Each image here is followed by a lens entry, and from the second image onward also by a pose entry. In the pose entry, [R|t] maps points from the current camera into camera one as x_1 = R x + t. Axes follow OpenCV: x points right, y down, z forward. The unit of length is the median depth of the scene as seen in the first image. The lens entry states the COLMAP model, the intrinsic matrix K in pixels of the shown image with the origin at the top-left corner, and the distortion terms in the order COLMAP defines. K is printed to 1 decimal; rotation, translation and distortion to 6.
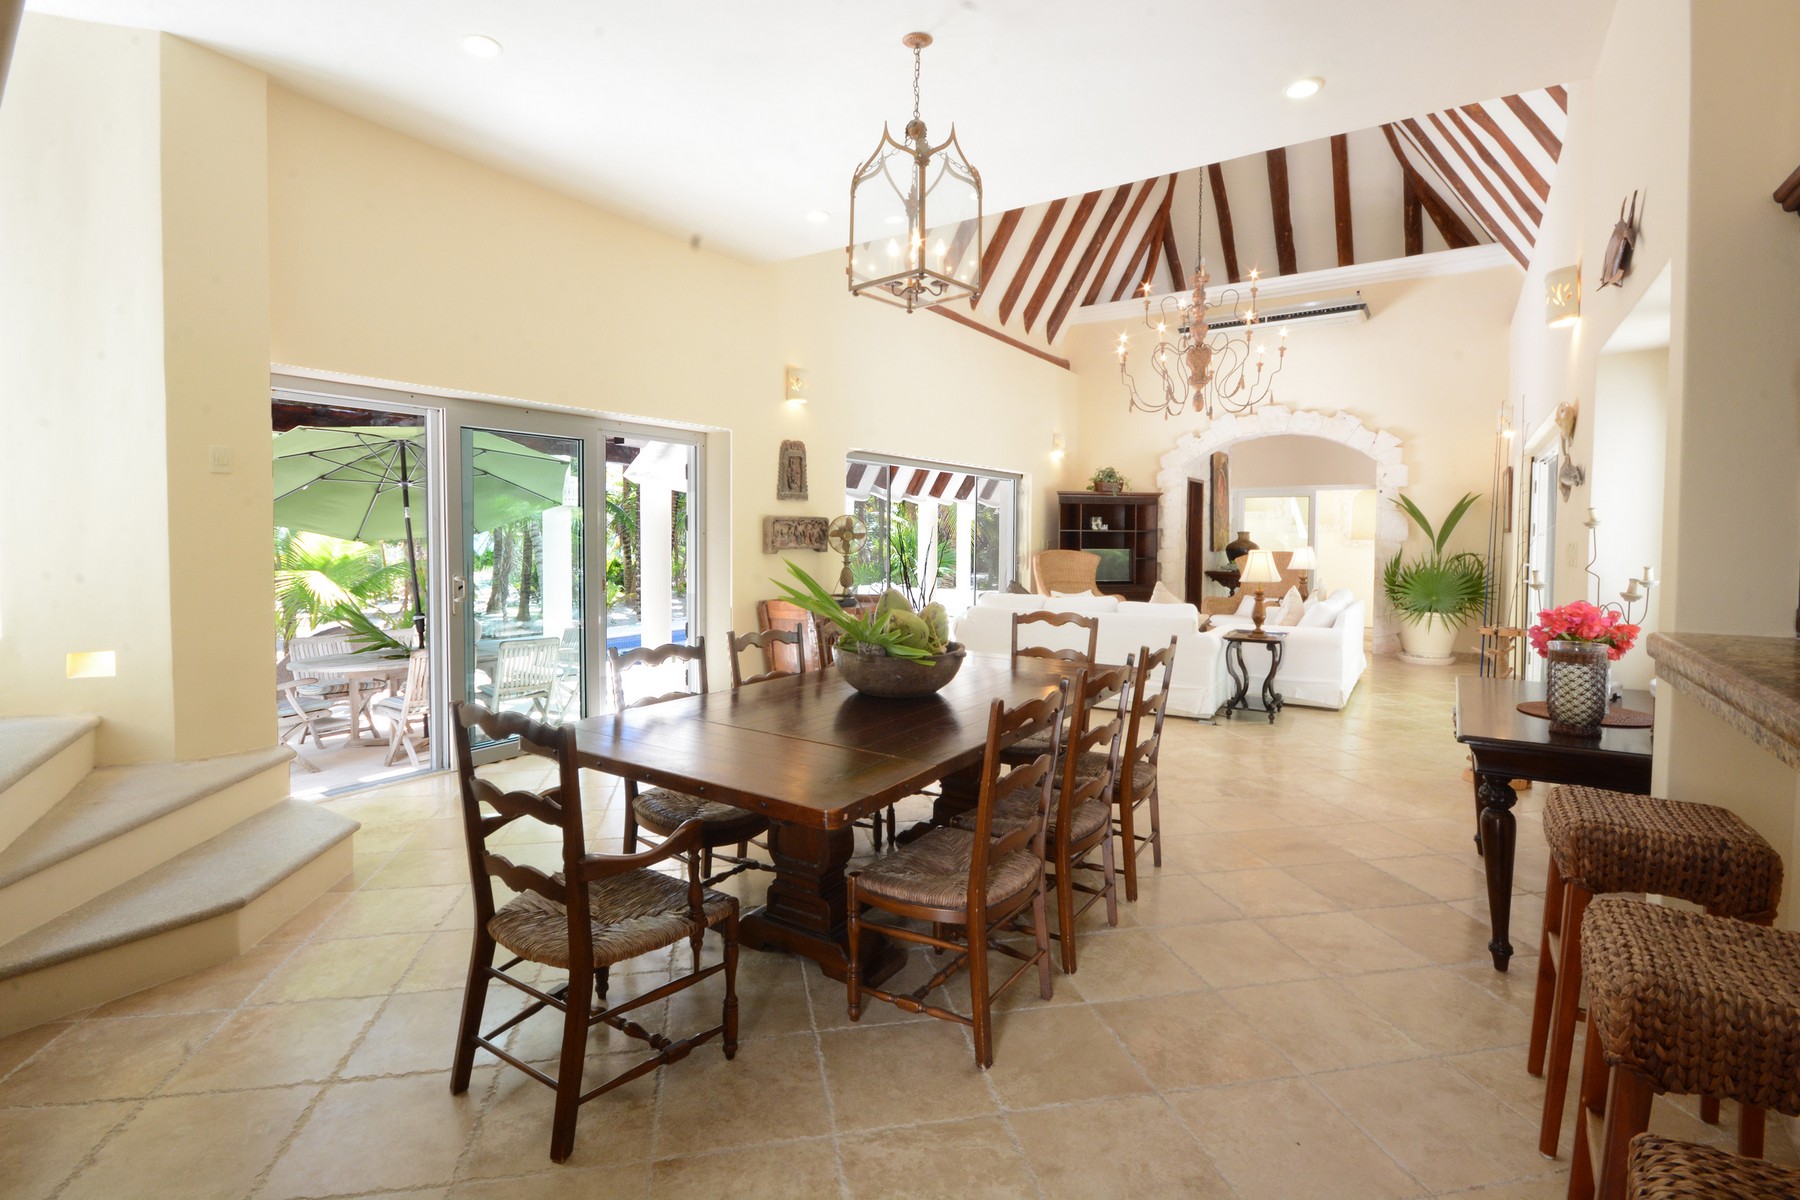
lens RADIAL K [[819.9, 0, 888.8], [0, 819.9, 572.6], [0, 0, 1]] dist [0.001011, 0.000329]
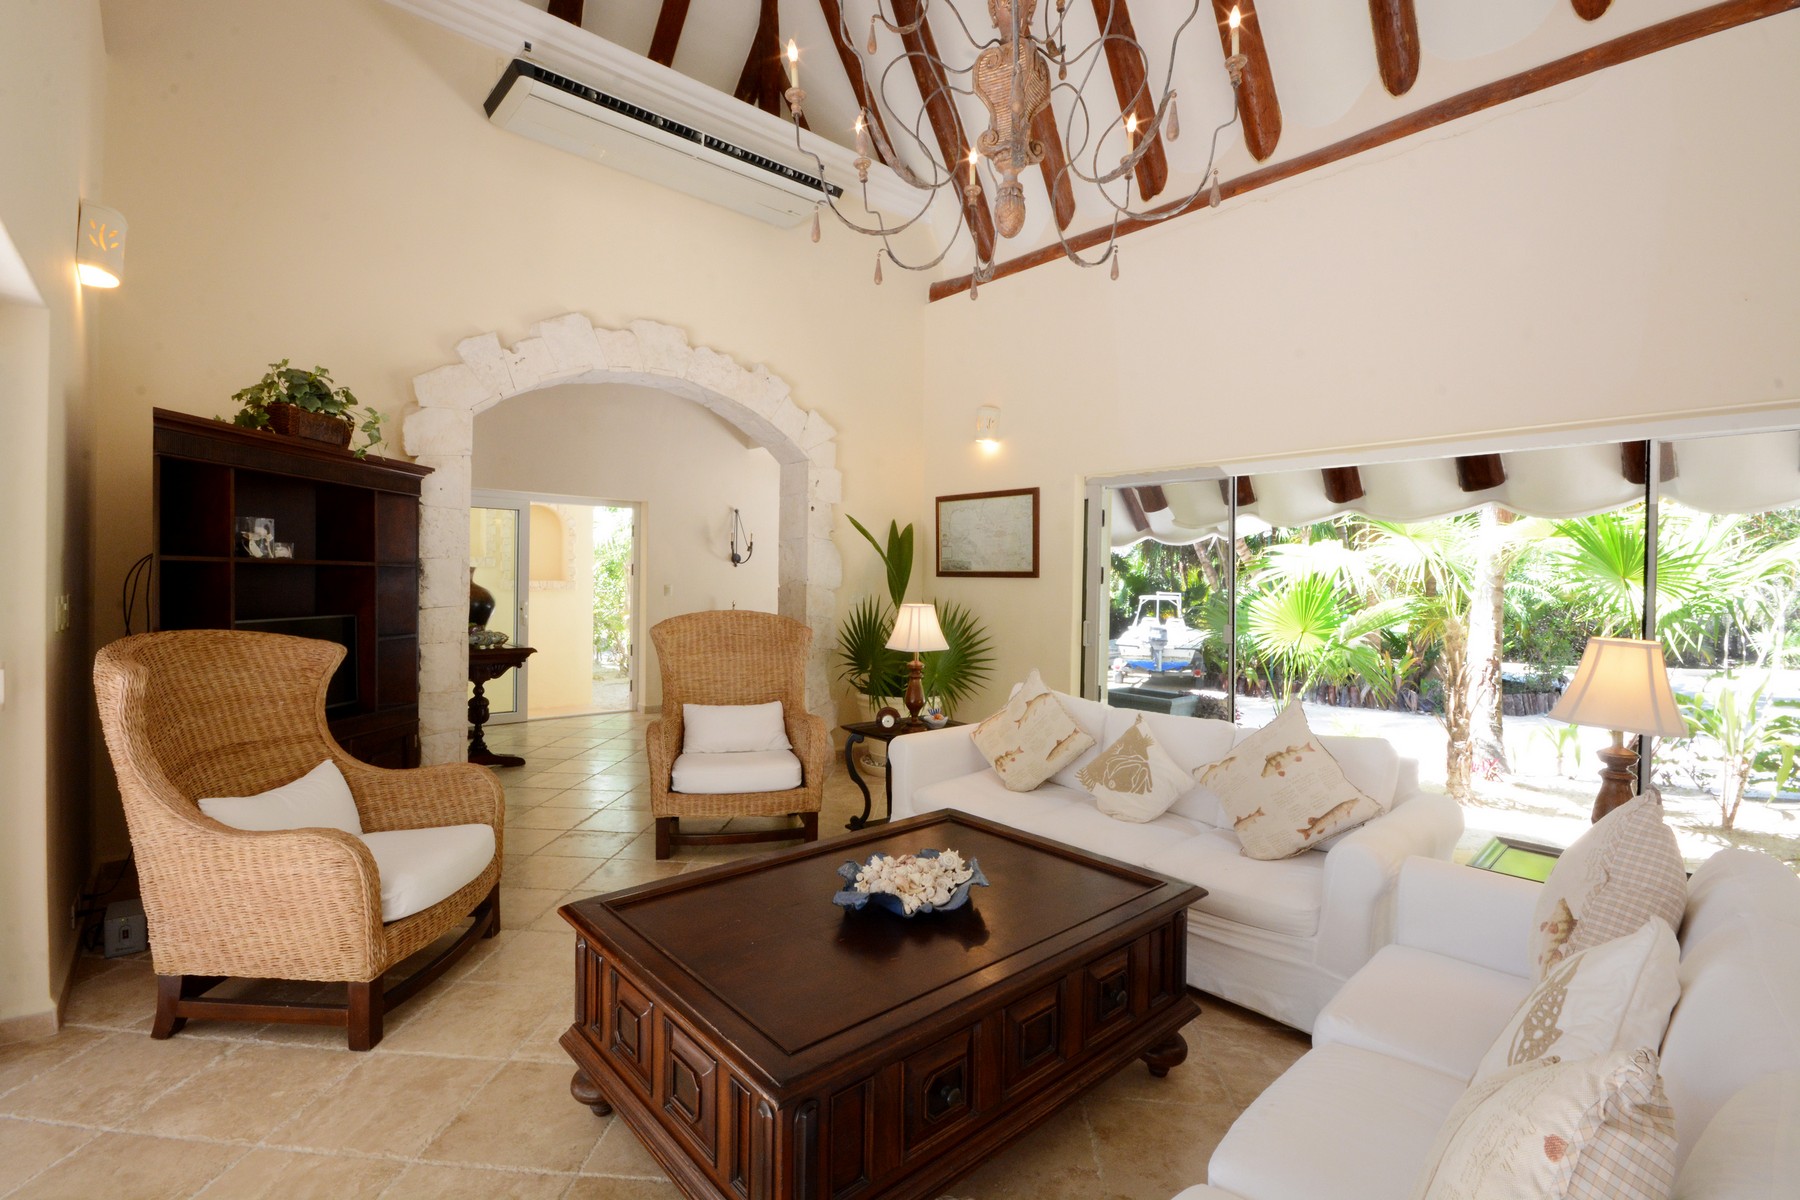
lens RADIAL K [[820.9, 0, 899.1], [0, 820.9, 577.0], [0, 0, 1]] dist [-0.001548, -0.005616]
pose [[0.251547, 0.002366, 0.967842, 0.014694], [0.033904, 0.999362, -0.011255, -0.035949], [-0.967251, 0.035644, 0.251306, 0.738875]]
